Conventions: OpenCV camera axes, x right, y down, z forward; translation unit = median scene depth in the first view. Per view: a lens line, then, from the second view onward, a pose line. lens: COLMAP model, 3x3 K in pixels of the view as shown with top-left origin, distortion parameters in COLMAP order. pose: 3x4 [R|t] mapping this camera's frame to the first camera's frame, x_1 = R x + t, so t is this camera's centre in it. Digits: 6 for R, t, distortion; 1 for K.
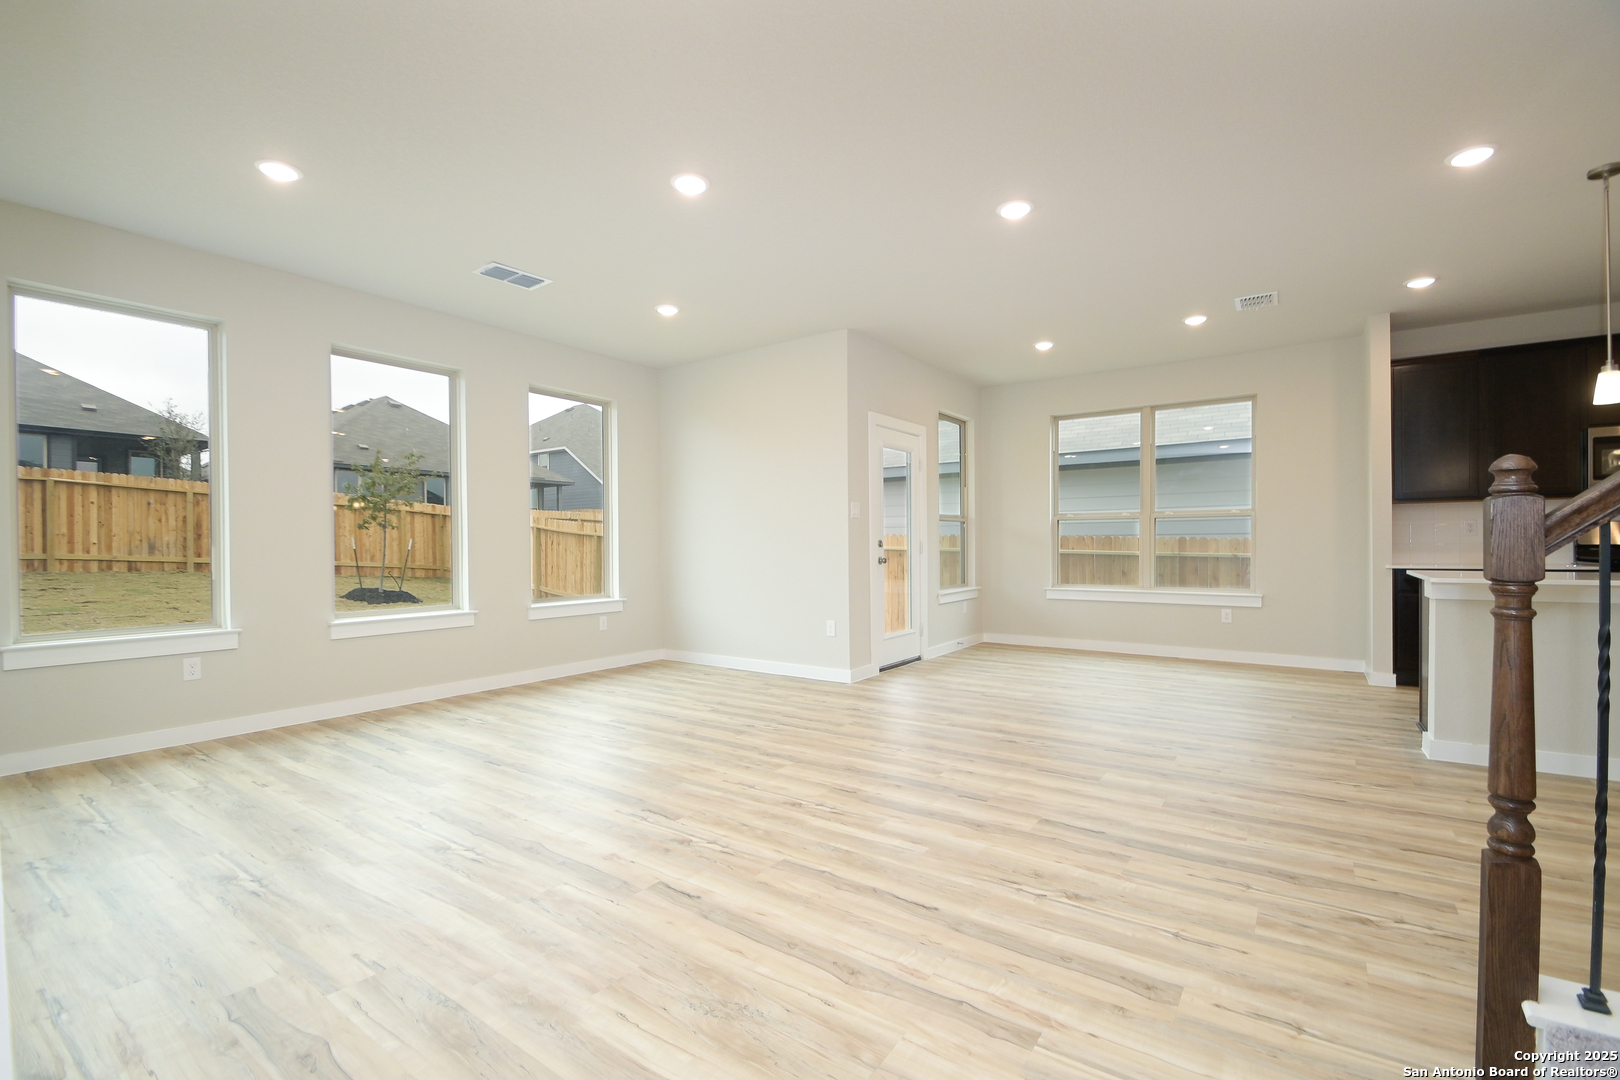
lens RADIAL K [[711.5, 0, 805.3], [0, 711.5, 556.2], [0, 0, 1]] dist [0.000517, -0.007879]
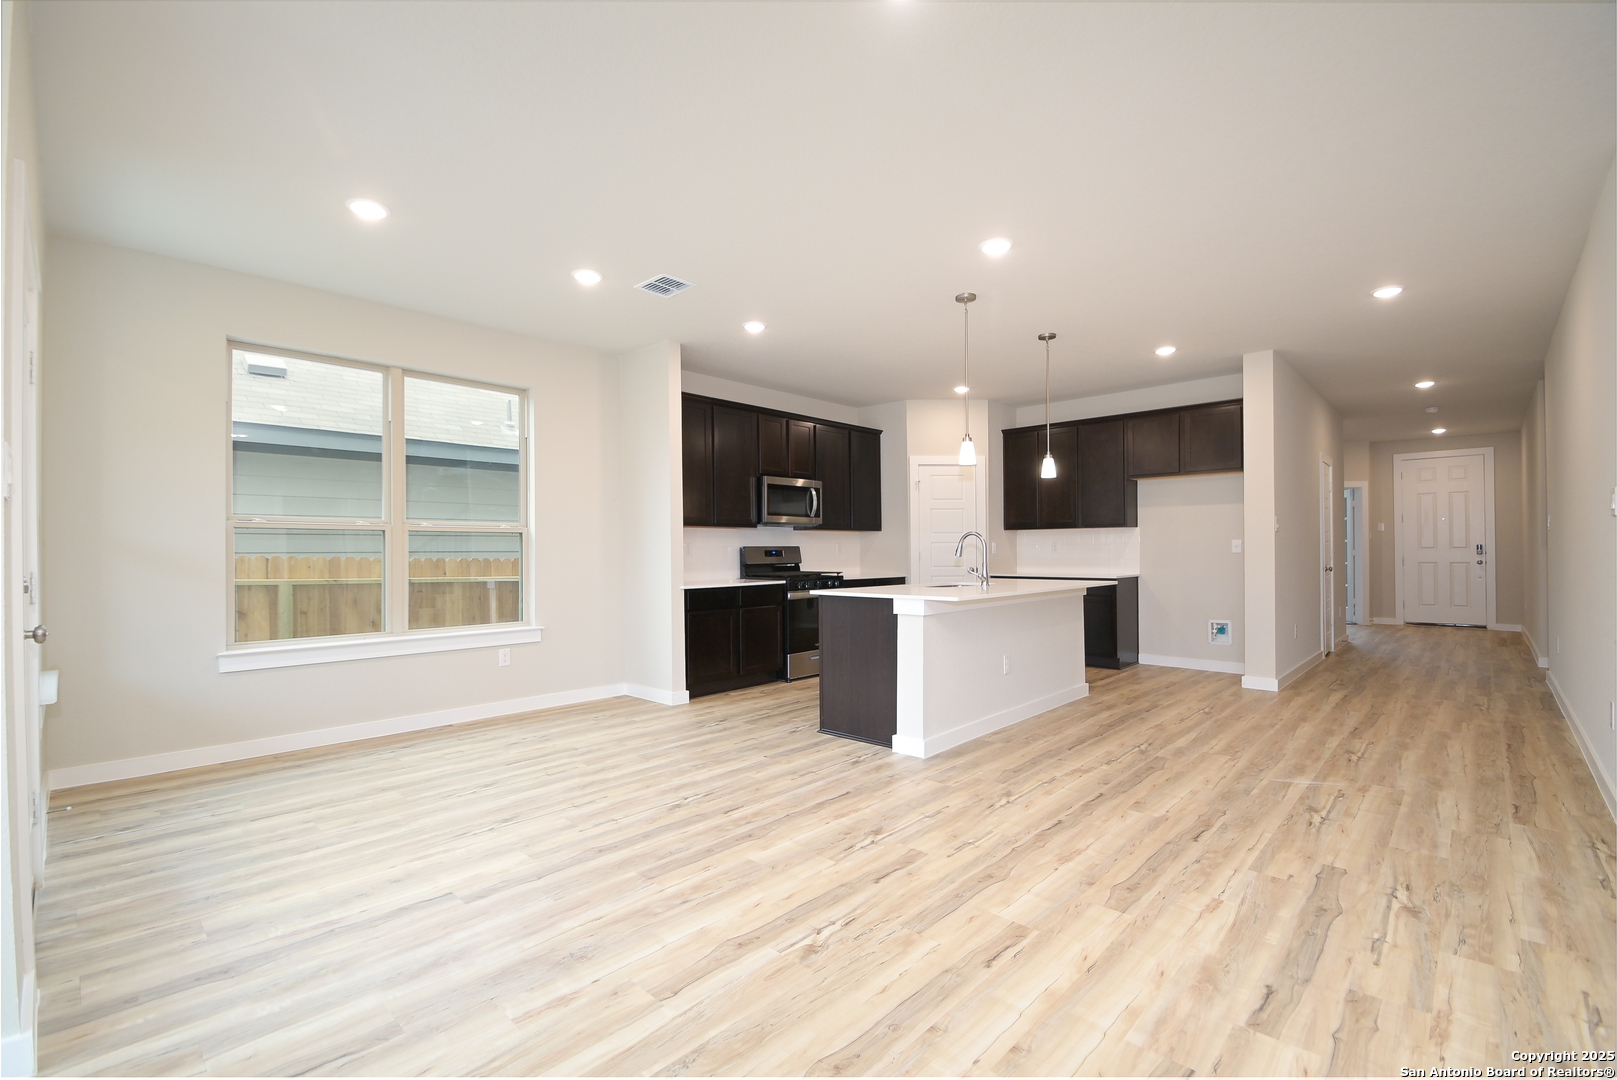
lens RADIAL K [[711.3, 0, 793.4], [0, 711.3, 543.8], [0, 0, 1]] dist [0.004930, -0.006465]
pose [[0.149556, 0.015616, 0.988630, -0.162893], [0.022046, 0.999574, -0.019124, -0.022653], [-0.988508, 0.024656, 0.149148, 0.613191]]
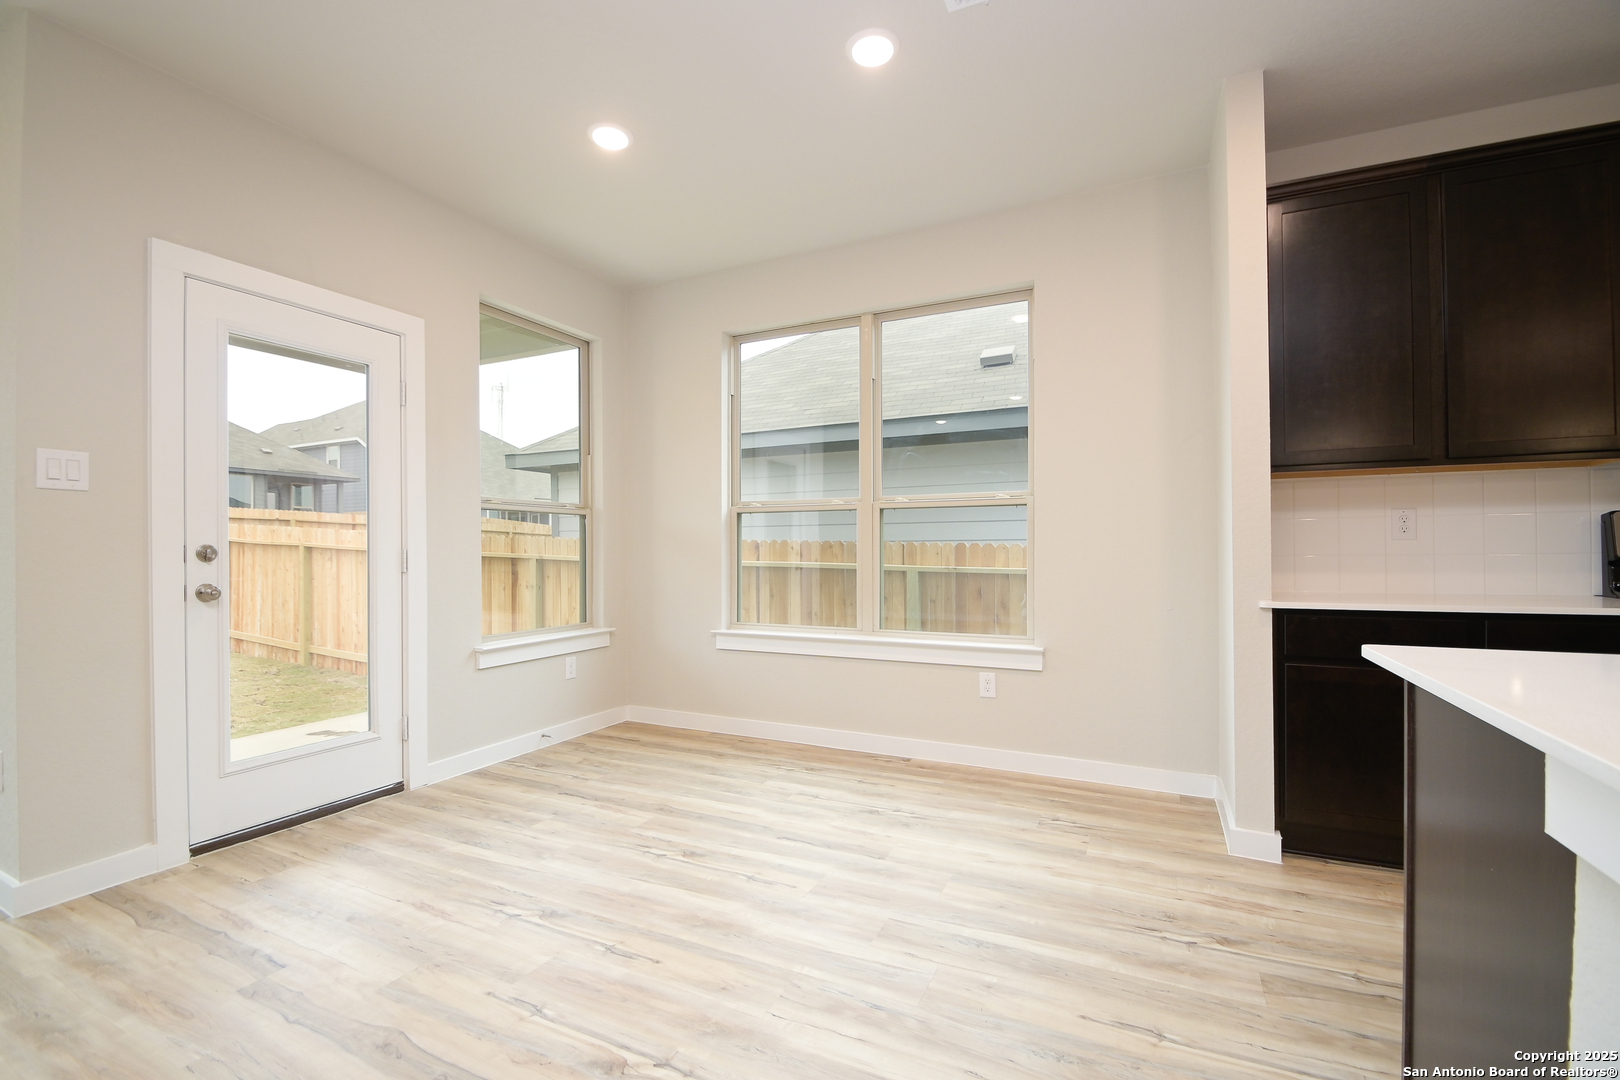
lens RADIAL K [[711.5, 0, 815.6], [0, 711.5, 537.8], [0, 0, 1]] dist [0.000517, -0.007879]
pose [[0.986411, 0.003003, 0.164266, 0.404811], [0.002926, 0.999353, -0.035840, -0.011318], [-0.164268, 0.035833, 0.985765, 0.520173]]
